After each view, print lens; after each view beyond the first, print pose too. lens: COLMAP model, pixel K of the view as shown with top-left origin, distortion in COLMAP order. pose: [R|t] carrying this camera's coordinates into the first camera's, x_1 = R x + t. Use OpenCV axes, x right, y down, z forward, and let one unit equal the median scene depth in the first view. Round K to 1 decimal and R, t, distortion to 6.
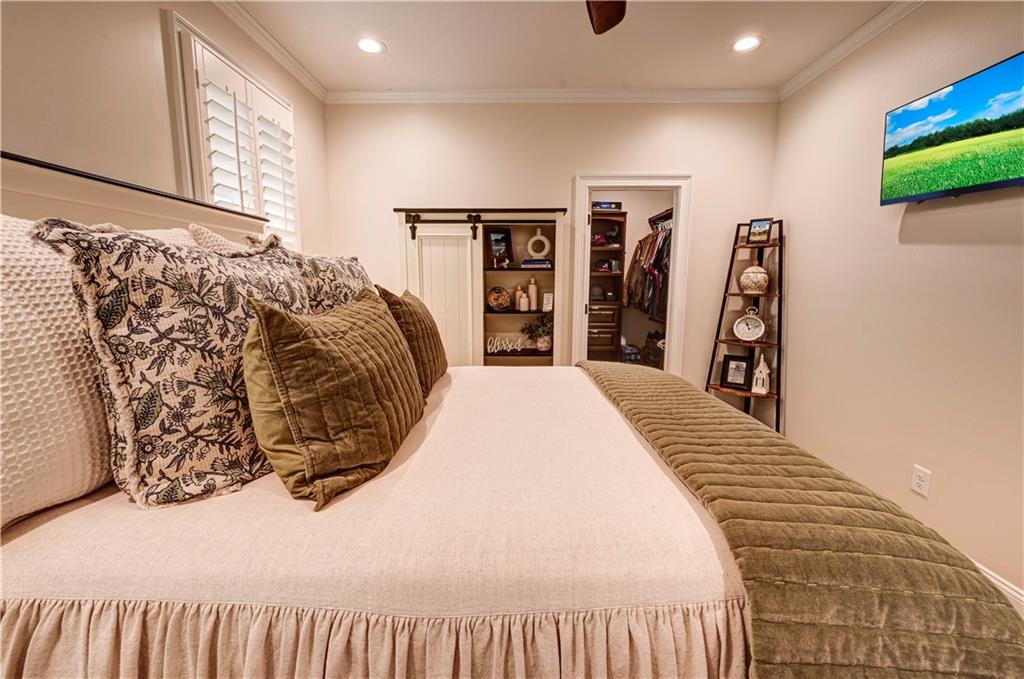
lens RADIAL K [[410.9, 0, 514.2], [0, 410.9, 338.8], [0, 0, 1]] dist [-0.001582, 0.000006]
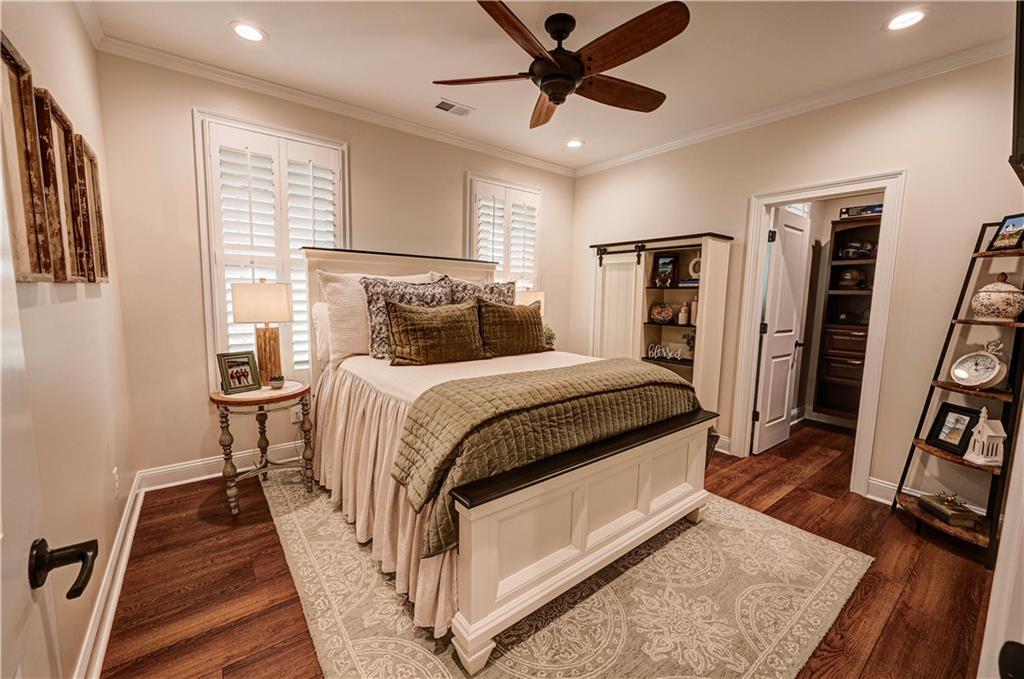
lens RADIAL K [[410.9, 0, 514.2], [0, 410.9, 338.8], [0, 0, 1]] dist [-0.001582, 0.000006]
pose [[0.625049, 0.093577, -0.774956, 0.622051], [-0.125125, 0.991962, 0.018860, 0.008285], [0.770492, 0.085178, 0.631734, -0.068234]]
